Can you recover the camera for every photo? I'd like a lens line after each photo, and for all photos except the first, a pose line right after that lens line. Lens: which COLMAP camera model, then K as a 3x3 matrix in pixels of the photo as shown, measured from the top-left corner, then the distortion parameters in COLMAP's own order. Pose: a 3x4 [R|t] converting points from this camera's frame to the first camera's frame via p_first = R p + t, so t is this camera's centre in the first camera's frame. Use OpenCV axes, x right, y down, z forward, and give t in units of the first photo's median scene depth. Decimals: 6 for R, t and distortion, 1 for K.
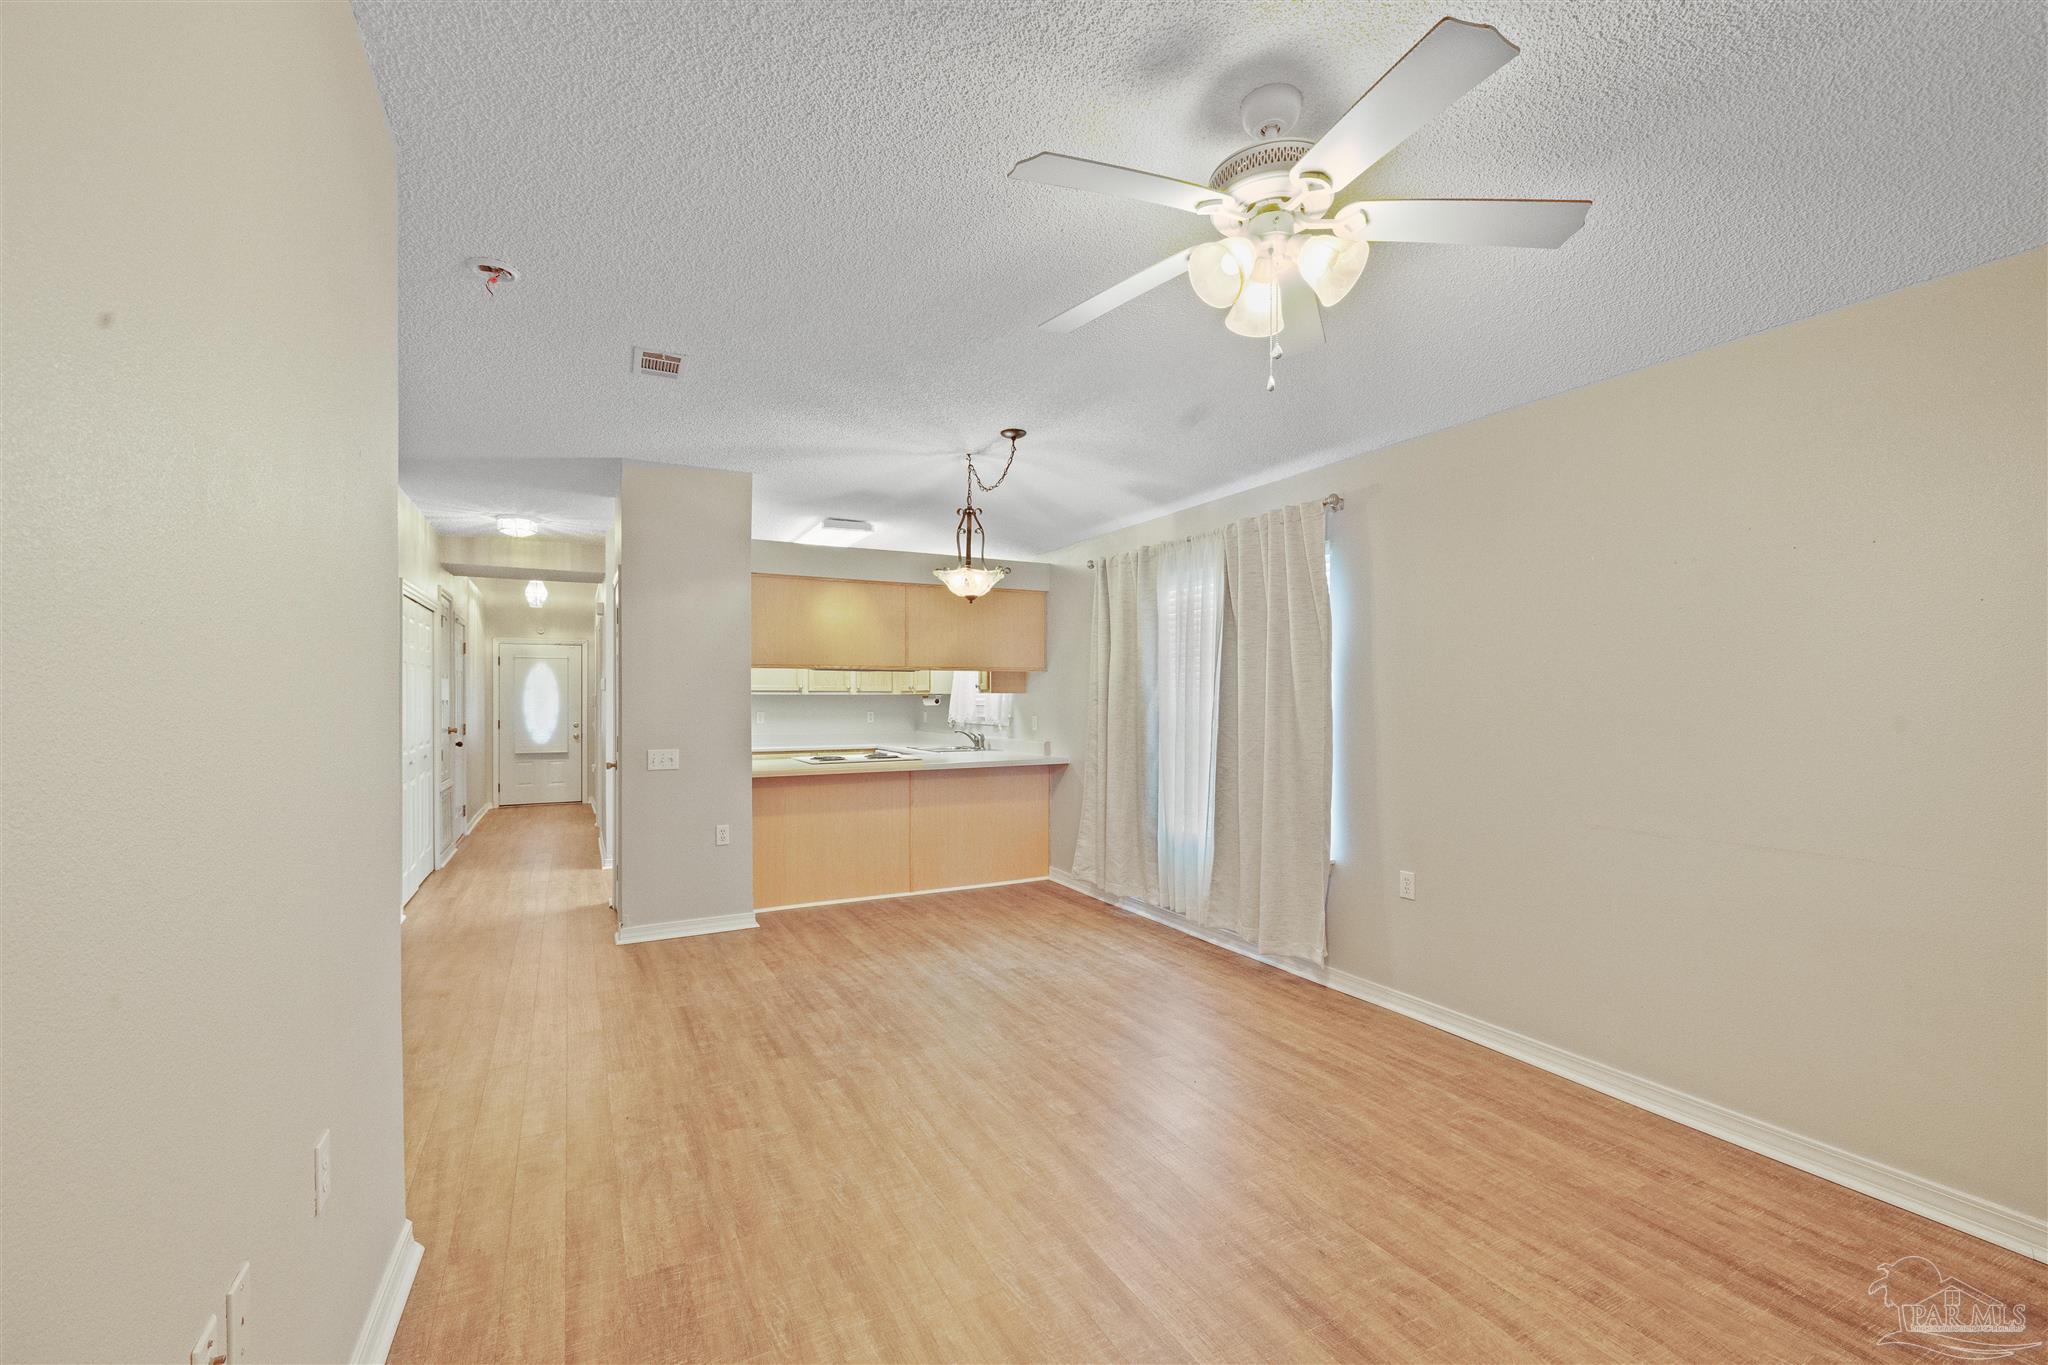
lens RADIAL K [[871.0, 0, 1022.0], [0, 871.0, 694.5], [0, 0, 1]] dist [-0.003600, 0.000836]
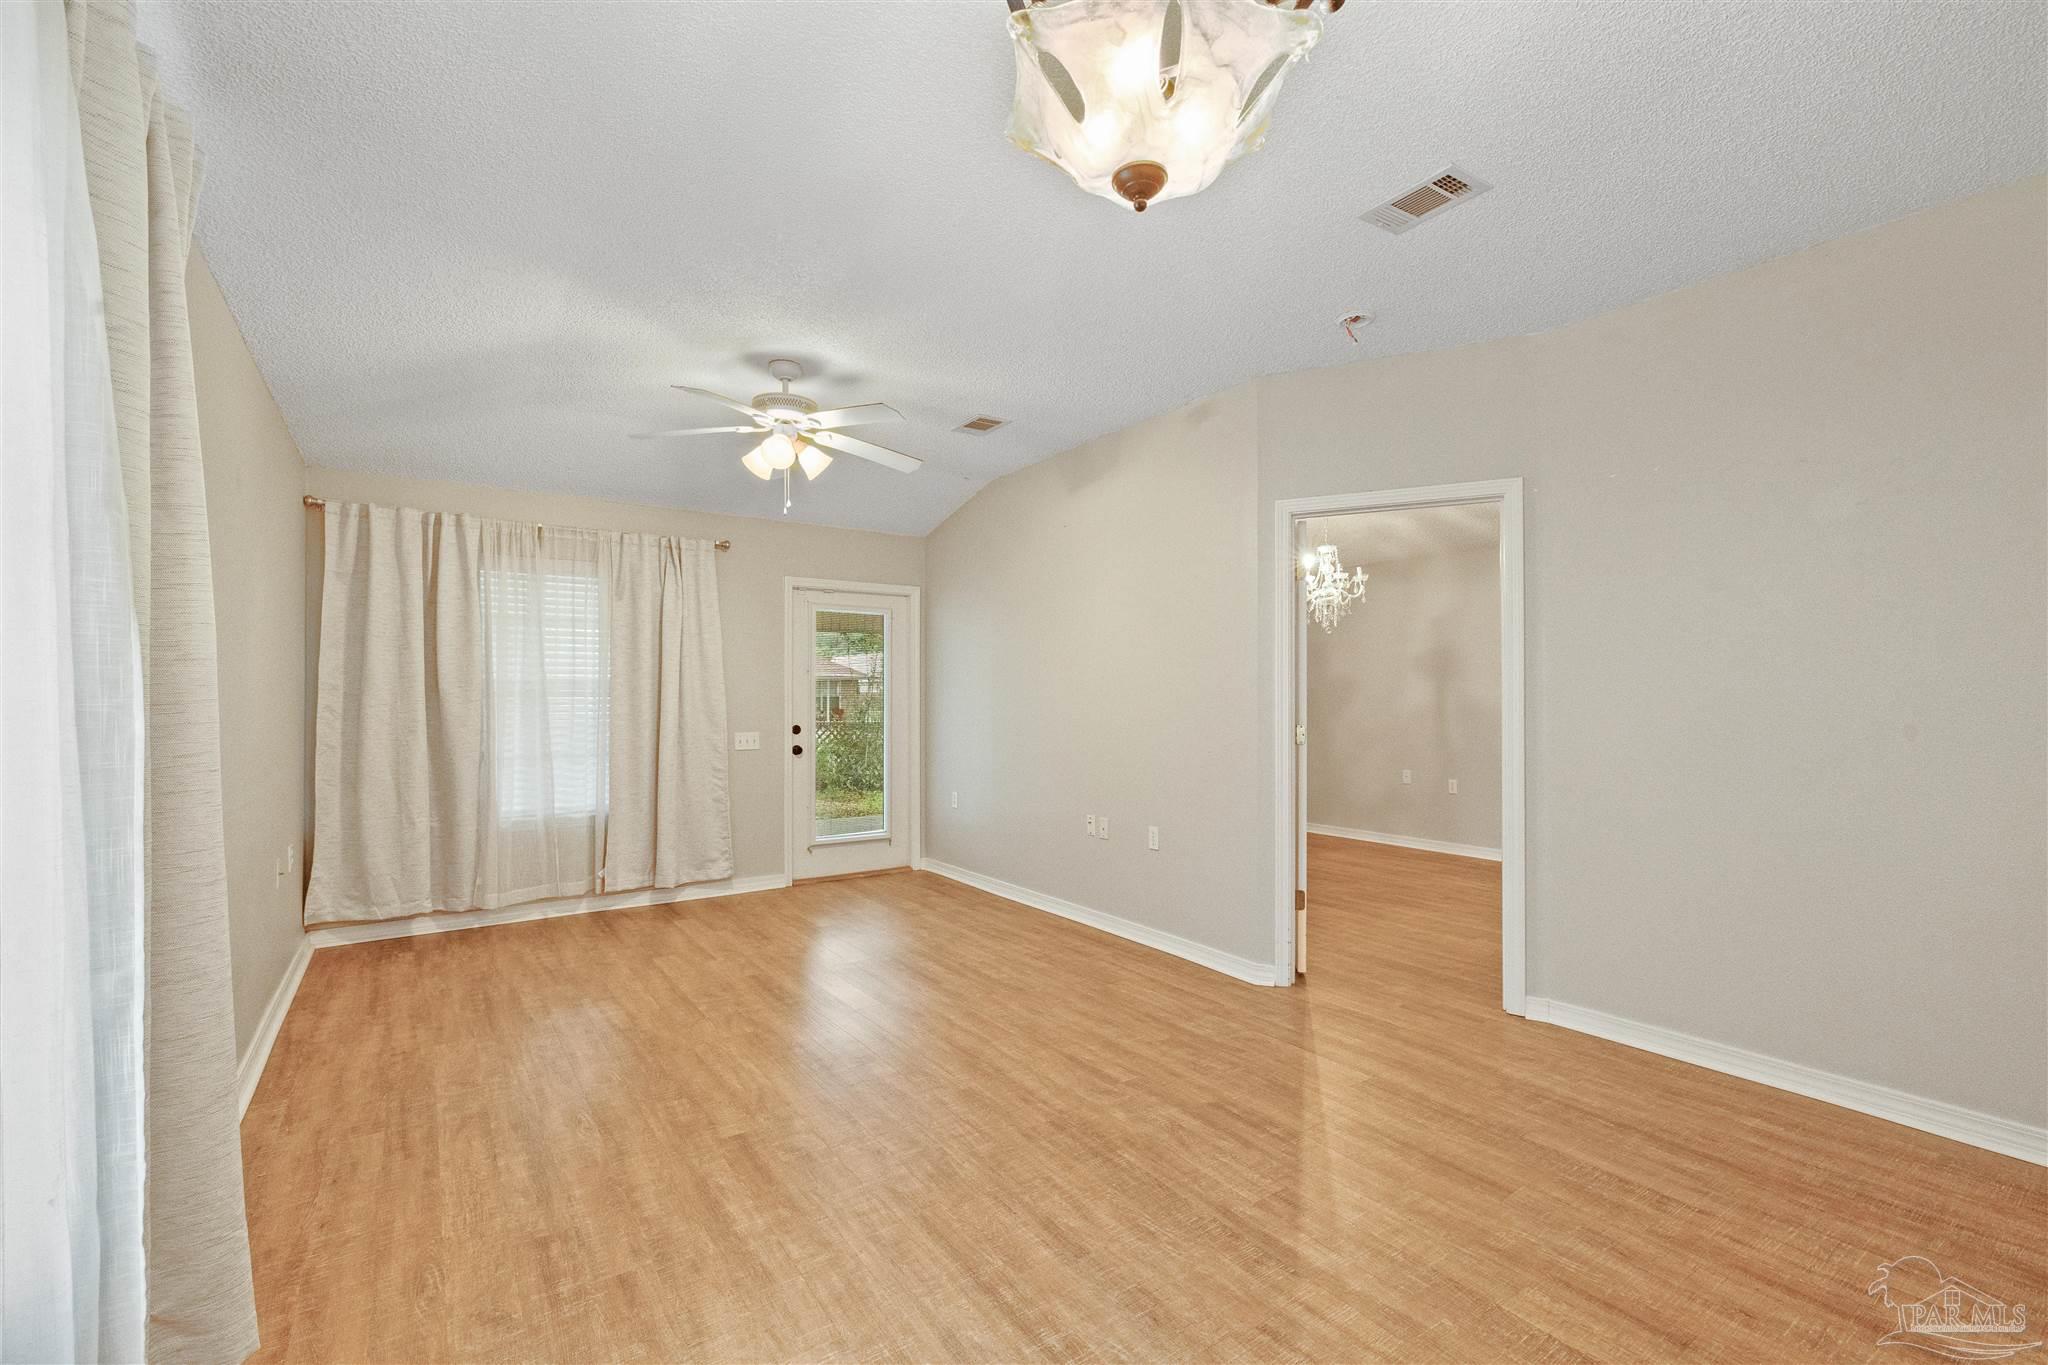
lens RADIAL K [[871.0, 0, 1031.7], [0, 871.0, 693.4], [0, 0, 1]] dist [-0.003600, 0.000836]
pose [[-0.991333, 0.000950, -0.131367, 0.000675], [0.002352, 0.999942, -0.010517, 0.025845], [0.131350, -0.010735, -0.991278, 1.225153]]
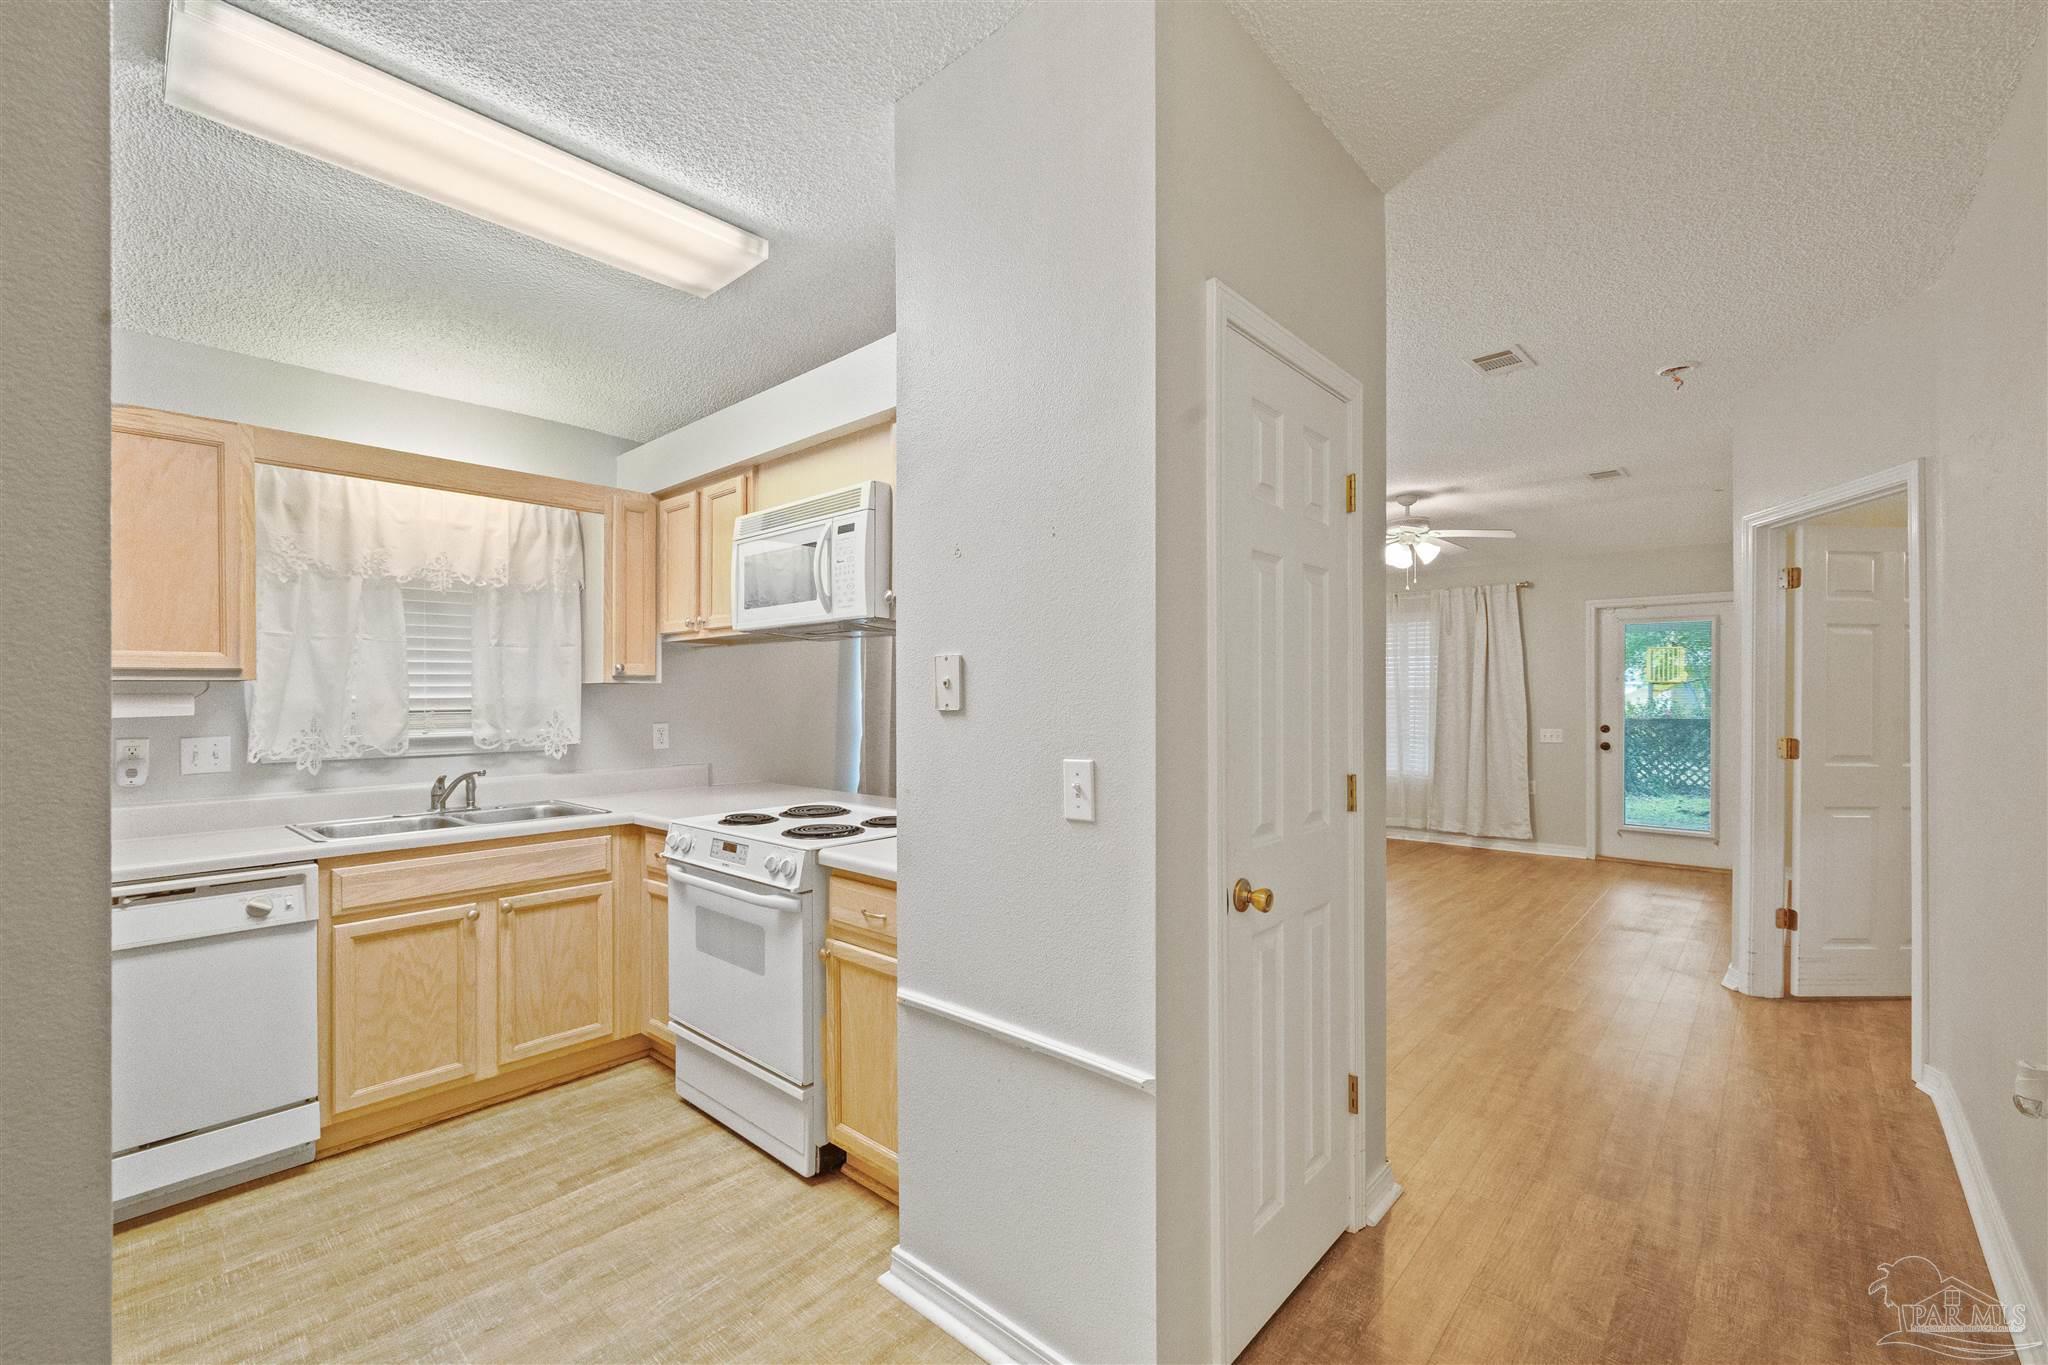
lens RADIAL K [[871.0, 0, 1025.5], [0, 871.0, 684.7], [0, 0, 1]] dist [-0.003600, 0.000836]
pose [[-0.362157, 0.012127, 0.932038, -0.852880], [-0.001351, 0.999907, -0.013535, 0.010584], [-0.932116, -0.006161, -0.362107, 1.383263]]
